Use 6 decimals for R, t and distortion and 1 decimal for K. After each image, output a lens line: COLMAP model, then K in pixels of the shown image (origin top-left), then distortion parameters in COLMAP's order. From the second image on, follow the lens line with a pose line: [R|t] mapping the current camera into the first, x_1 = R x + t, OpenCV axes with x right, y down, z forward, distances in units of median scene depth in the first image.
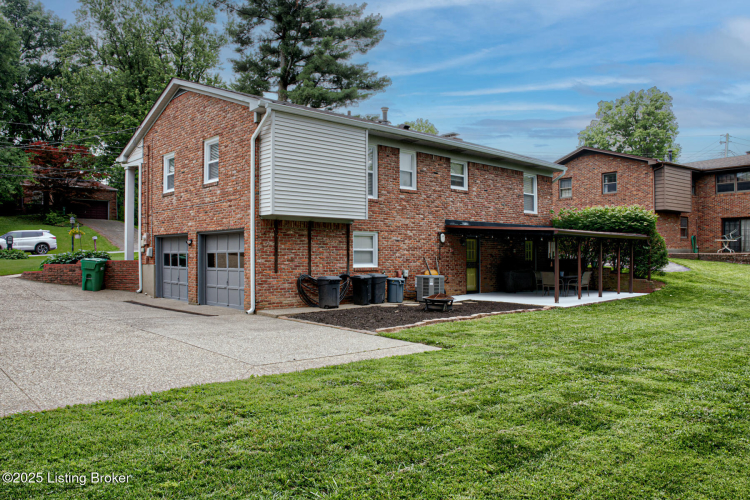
lens RADIAL K [[566.1, 0, 381.9], [0, 566.1, 247.9], [0, 0, 1]] dist [-0.014629, 0.010839]
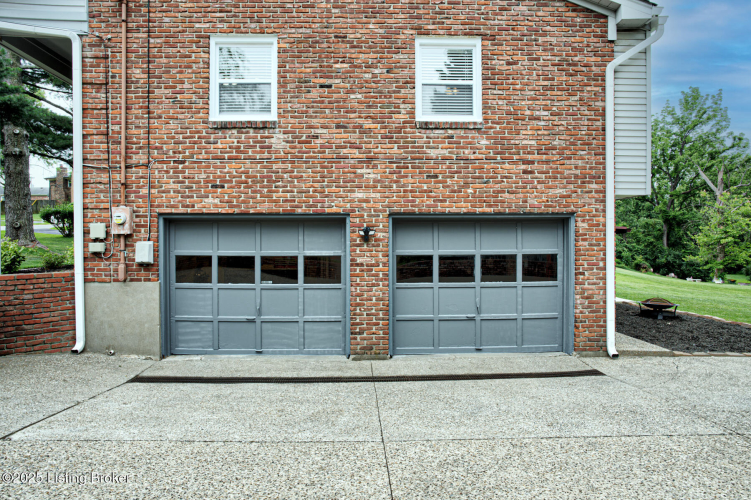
lens RADIAL K [[528.0, 0, 378.3], [0, 528.0, 245.7], [0, 0, 1]] dist [-0.022241, 0.030884]
pose [[0.639885, -0.000299, 0.768471, -0.629710], [-0.011595, 0.999882, 0.010044, -0.003382], [-0.768384, -0.015337, 0.639806, 0.640815]]
